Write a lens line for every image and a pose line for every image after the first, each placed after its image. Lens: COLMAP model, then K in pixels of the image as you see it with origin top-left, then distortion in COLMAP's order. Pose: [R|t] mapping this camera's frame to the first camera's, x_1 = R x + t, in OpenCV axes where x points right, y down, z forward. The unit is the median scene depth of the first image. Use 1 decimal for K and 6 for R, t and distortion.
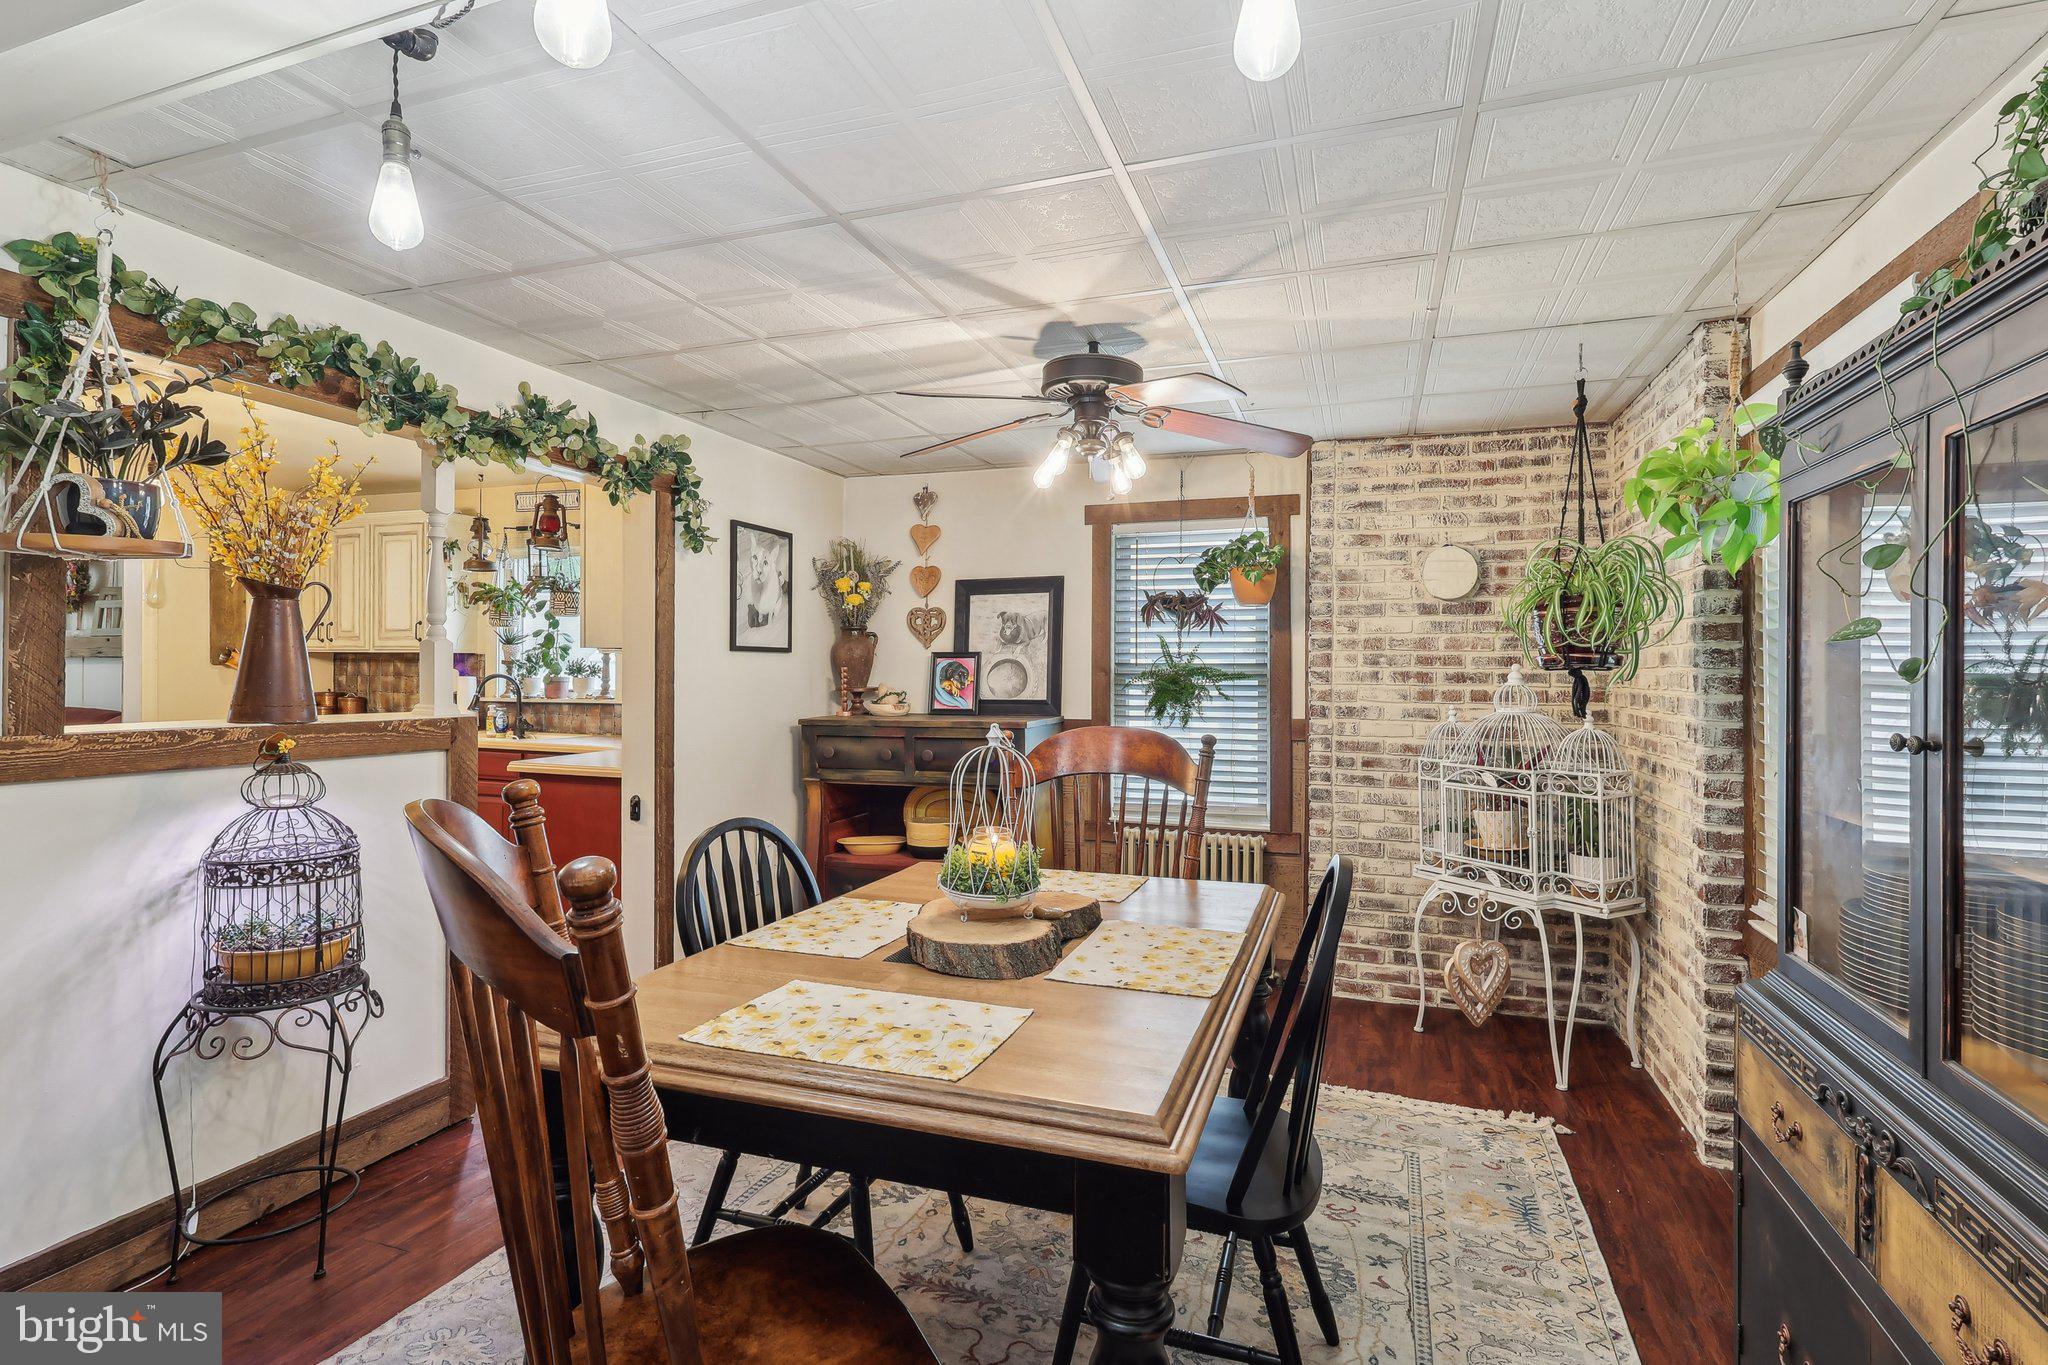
lens RADIAL K [[964.1, 0, 1006.9], [0, 964.1, 666.3], [0, 0, 1]] dist [0.000495, 0.001032]
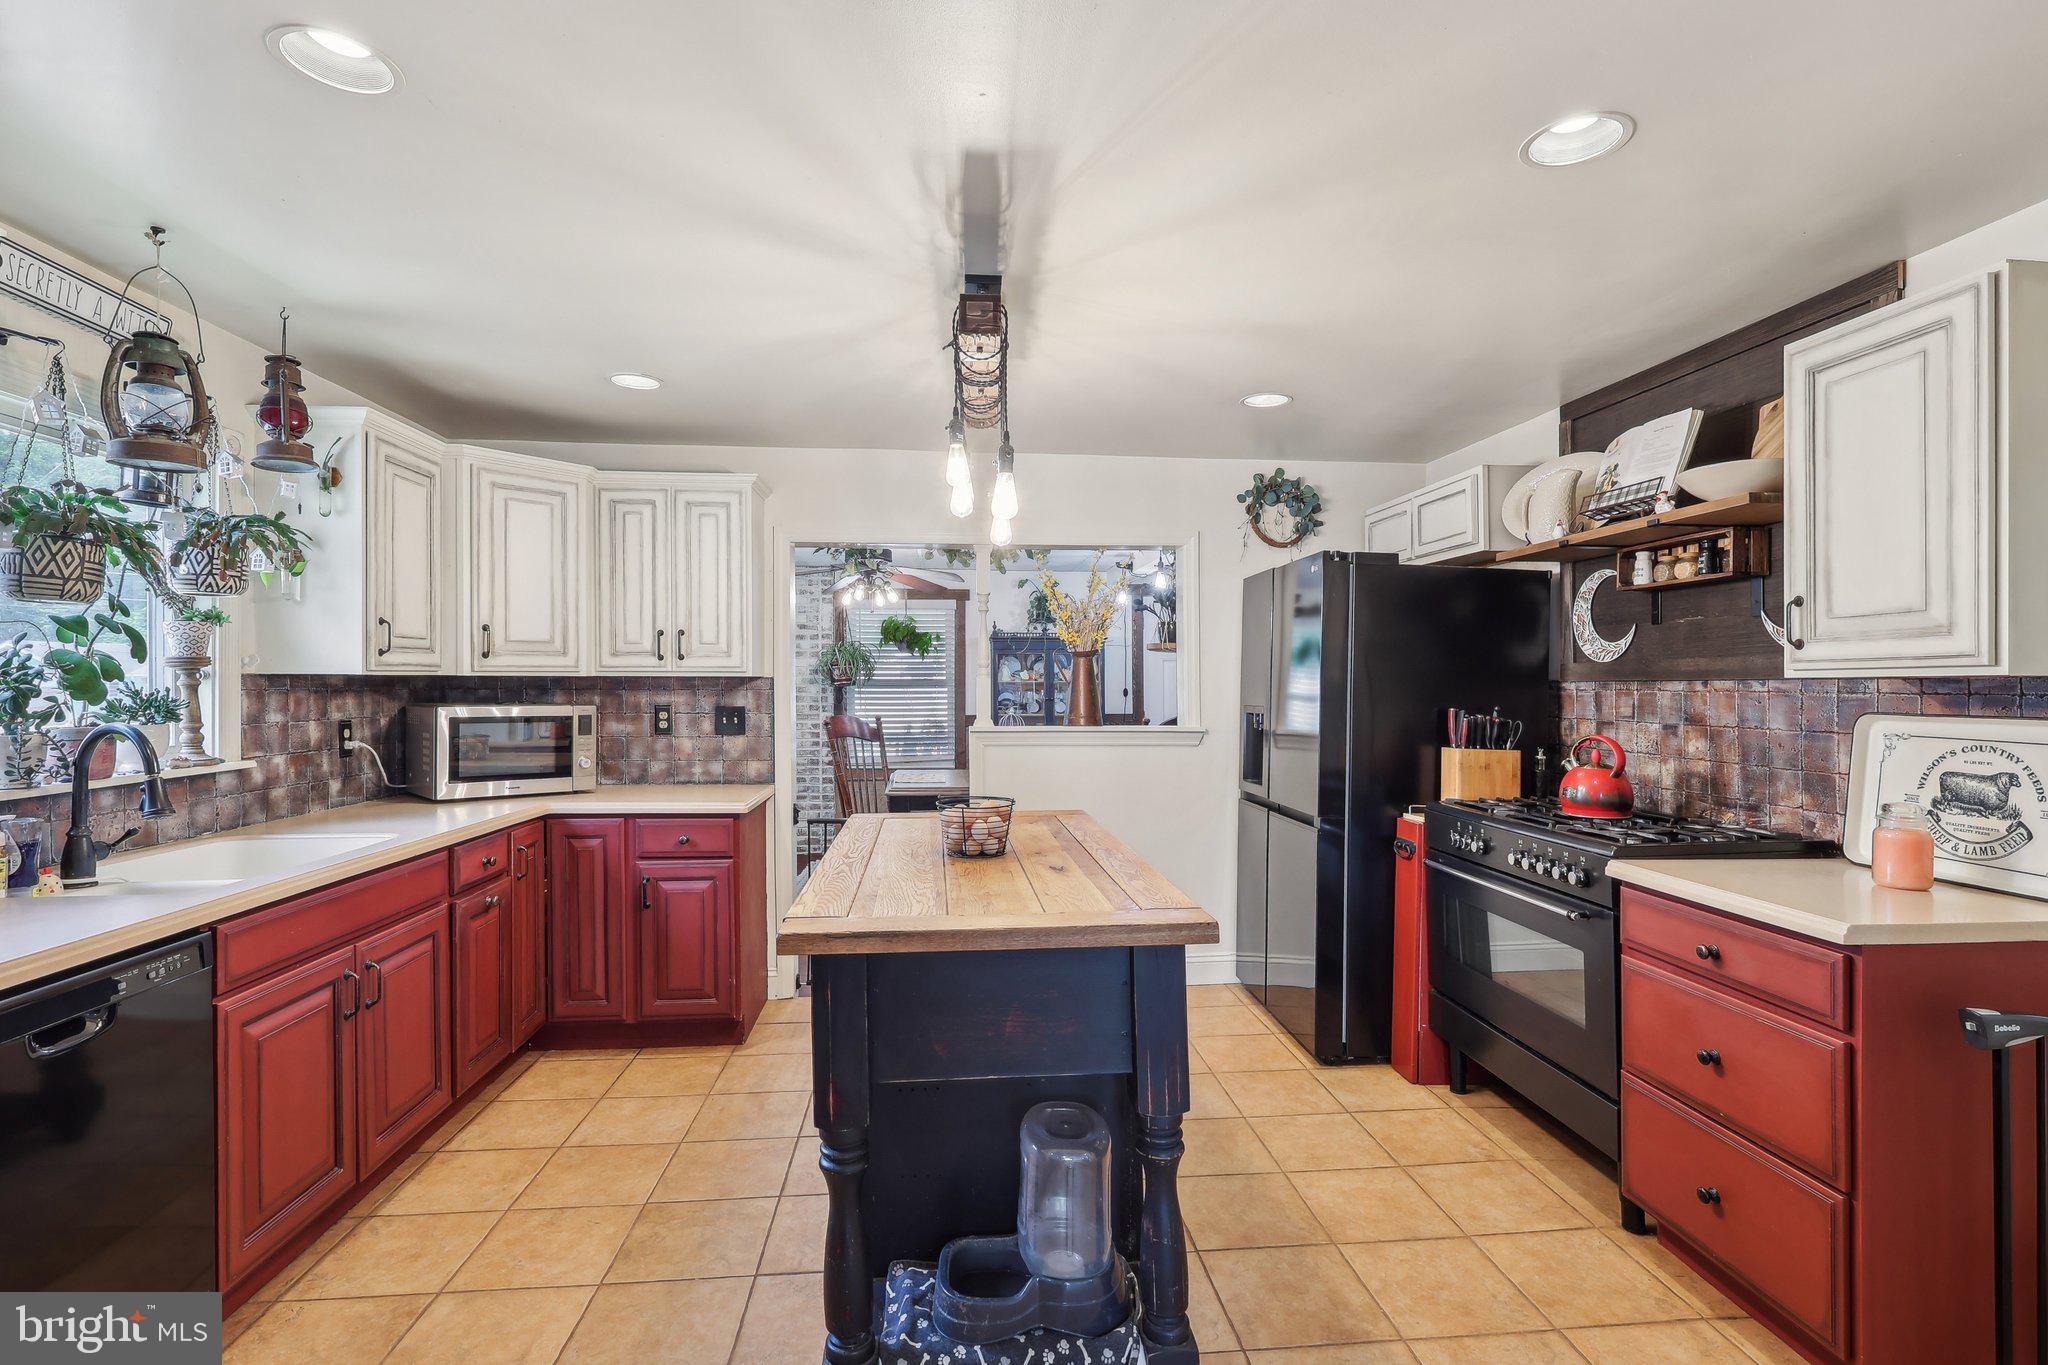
lens RADIAL K [[964.1, 0, 1036.1], [0, 964.1, 684.7], [0, 0, 1]] dist [0.000495, 0.001032]
pose [[-0.431716, -0.009407, 0.901960, -1.032474], [0.001568, 0.999936, 0.011179, -0.011403], [-0.902008, 0.006241, -0.431674, 0.816918]]
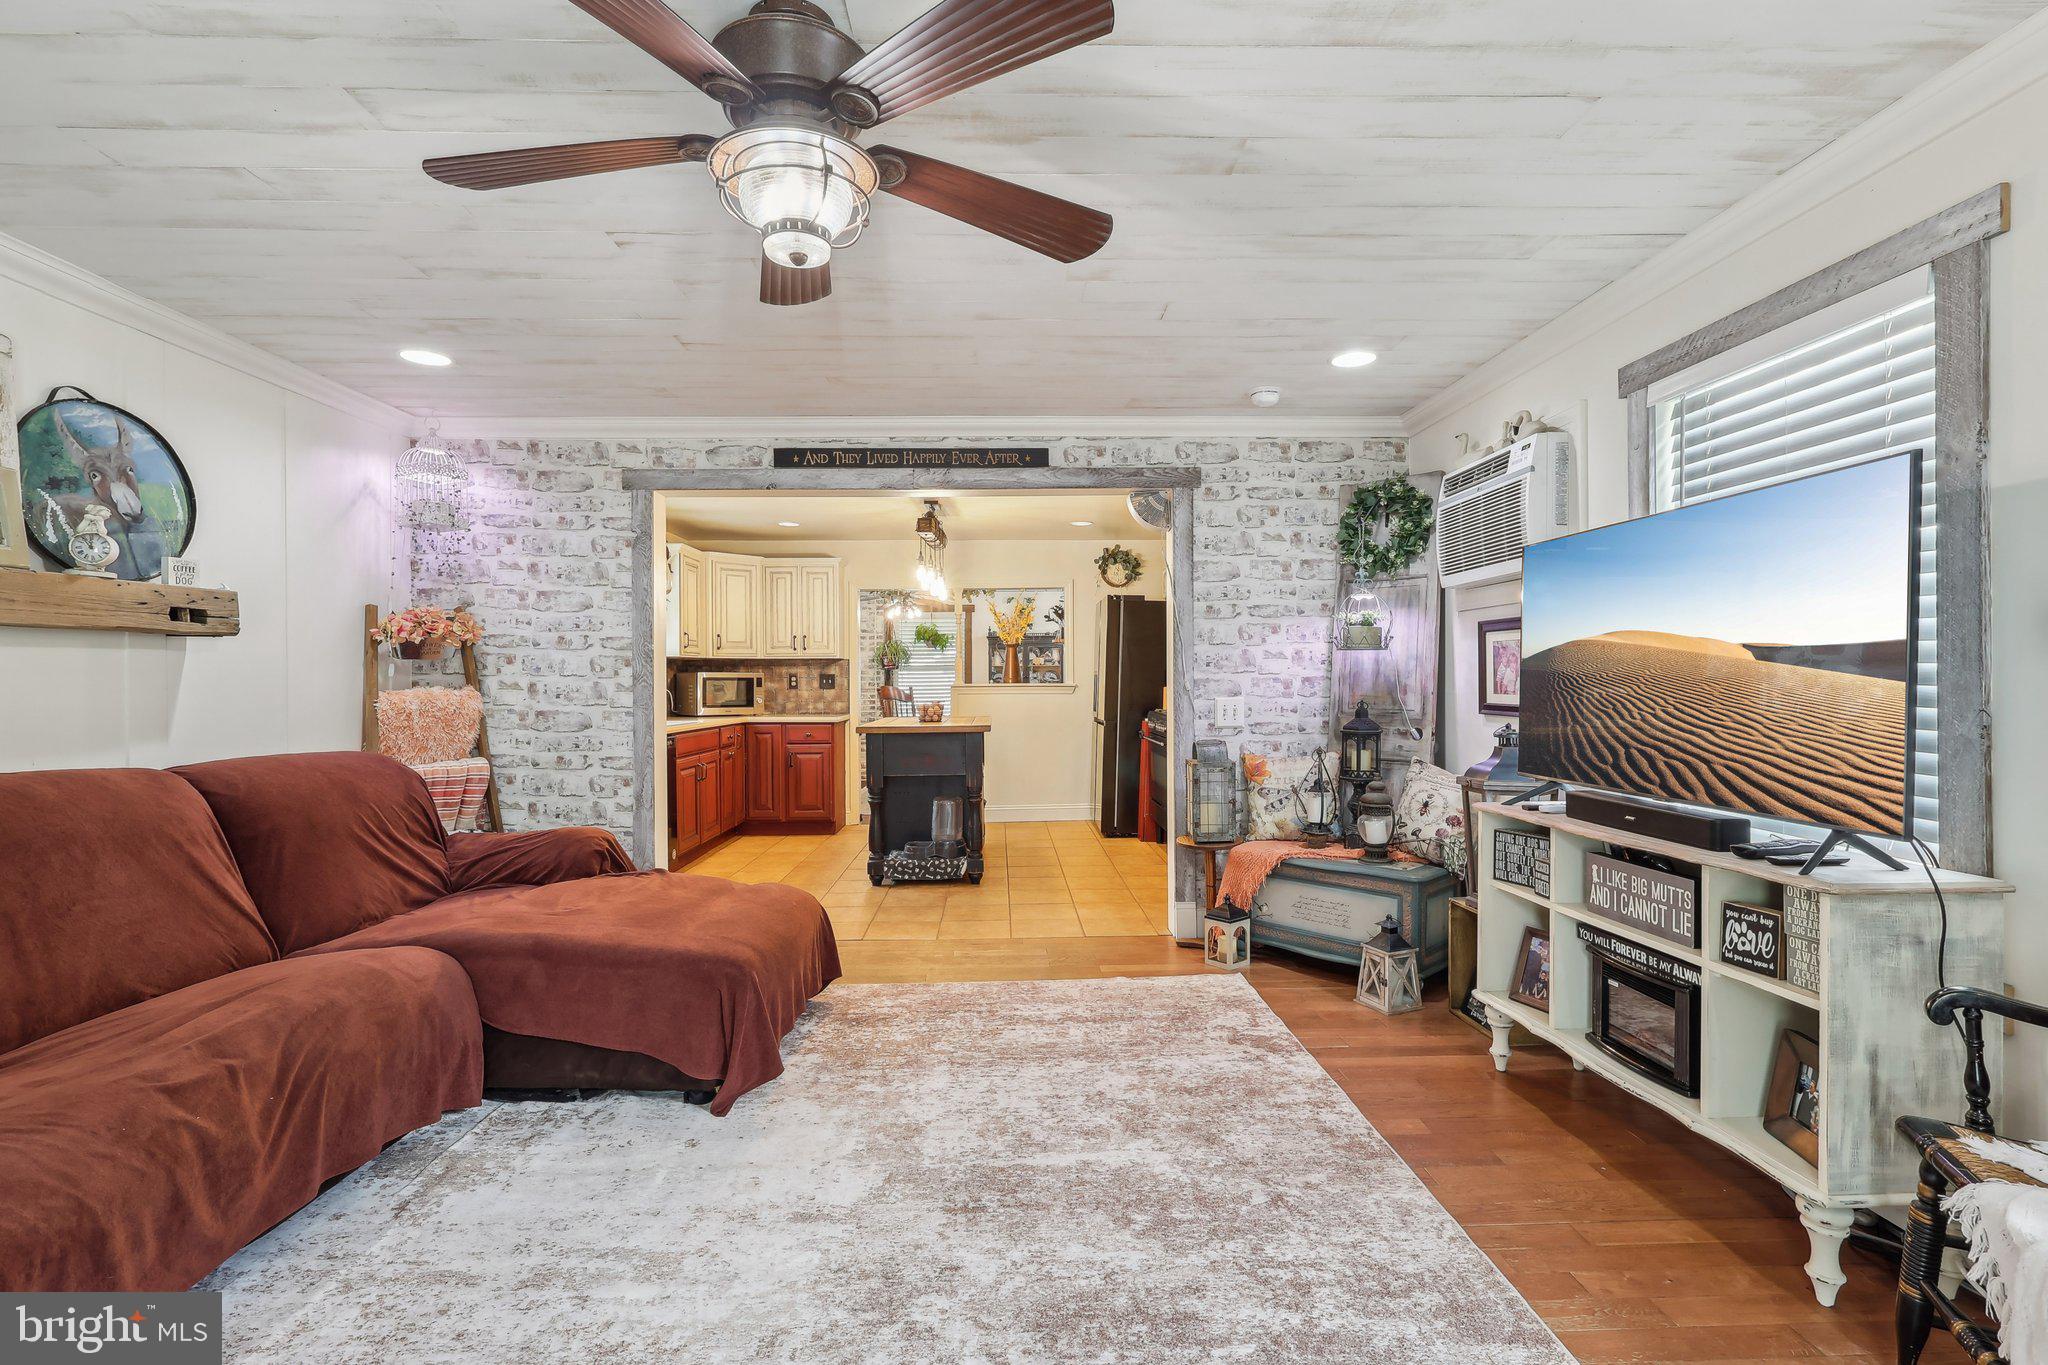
lens RADIAL K [[964.1, 0, 1054.6], [0, 964.1, 675.7], [0, 0, 1]] dist [0.000495, 0.001032]
pose [[-0.391548, -0.000260, 0.920158, -1.744523], [0.010123, 0.999938, 0.004590, 0.012746], [-0.920102, 0.011111, -0.391521, 0.965120]]
